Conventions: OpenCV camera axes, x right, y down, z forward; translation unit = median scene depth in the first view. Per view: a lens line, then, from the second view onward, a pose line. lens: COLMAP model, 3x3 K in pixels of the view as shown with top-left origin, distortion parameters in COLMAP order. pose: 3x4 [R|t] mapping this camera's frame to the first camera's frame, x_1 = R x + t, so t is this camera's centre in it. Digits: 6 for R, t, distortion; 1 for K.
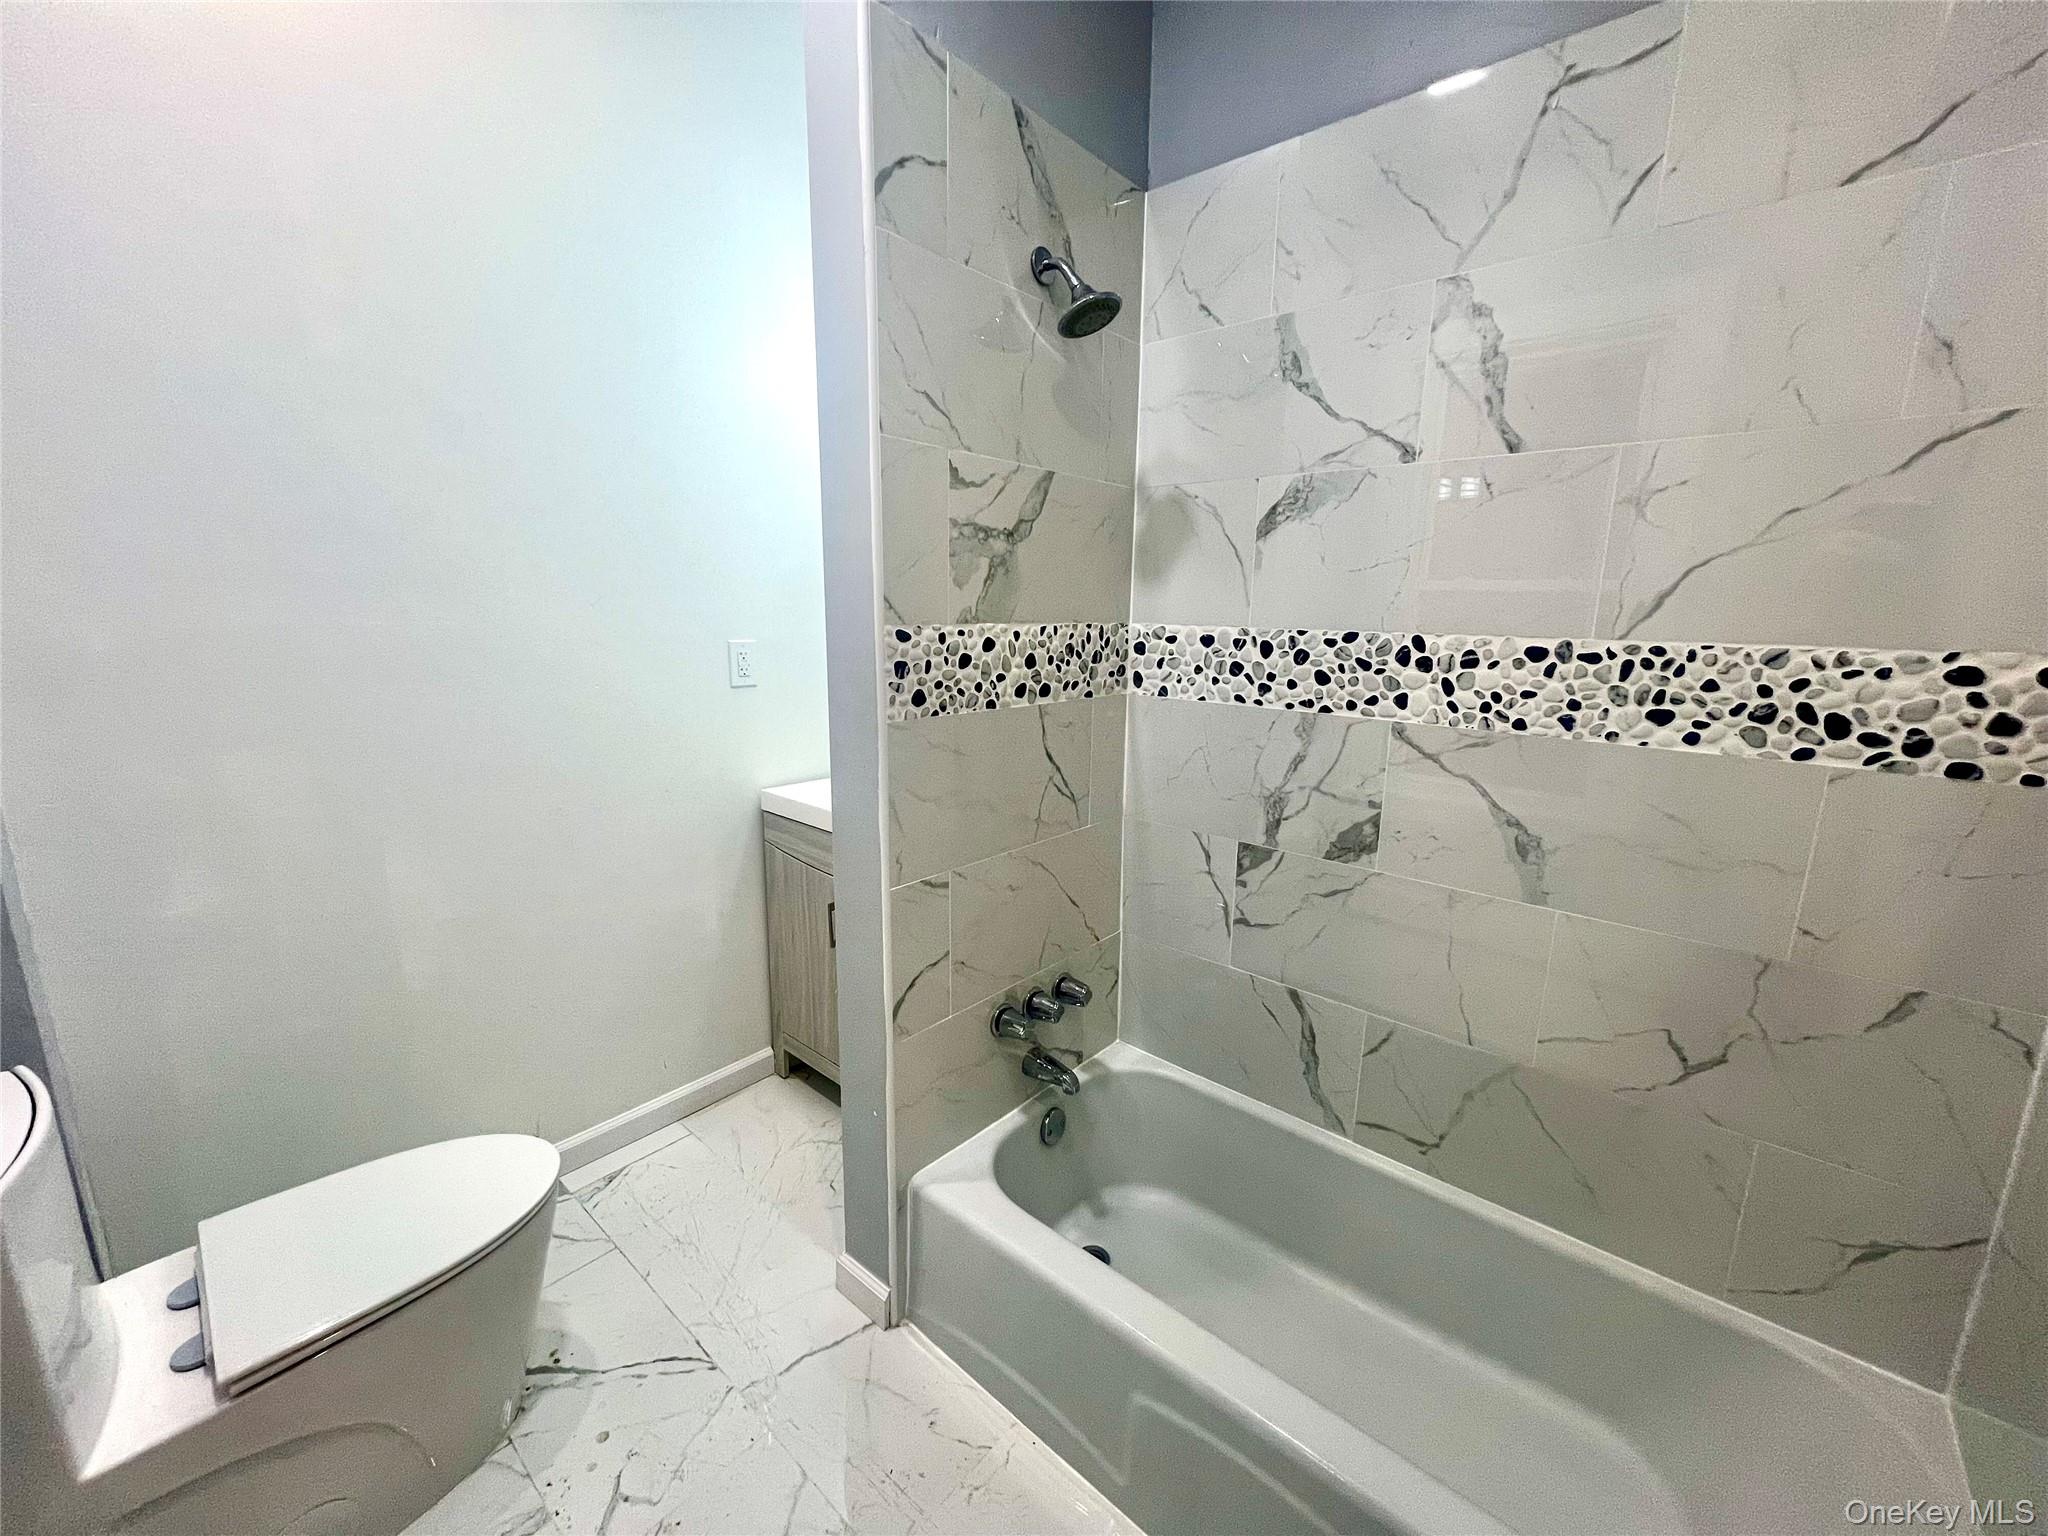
lens RADIAL K [[809.5, 0, 1016.2], [0, 809.5, 765.3], [0, 0, 1]] dist [-0.004162, -0.000144]
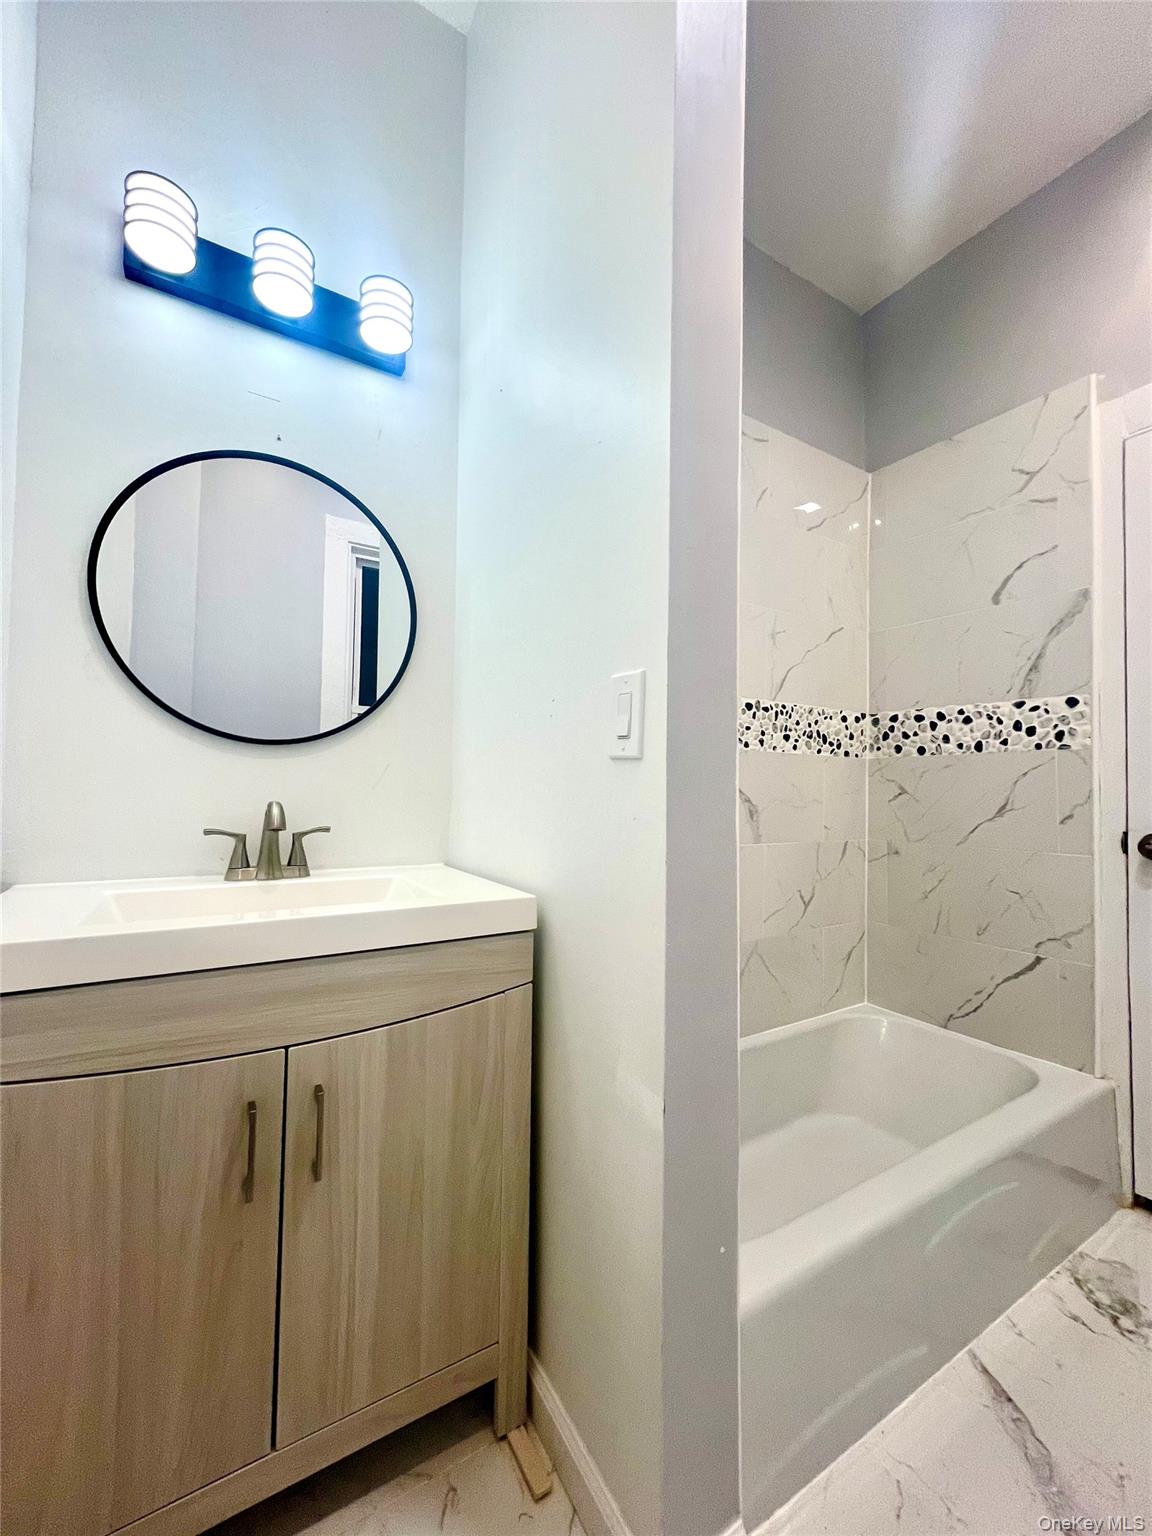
lens RADIAL K [[607.1, 0, 573.4], [0, 607.1, 770.4], [0, 0, 1]] dist [-0.004162, -0.000144]
pose [[0.294134, 0.019688, 0.955561, -0.871309], [0.175906, 0.981594, -0.074371, 0.043788], [-0.939437, 0.189964, 0.285257, 1.071074]]
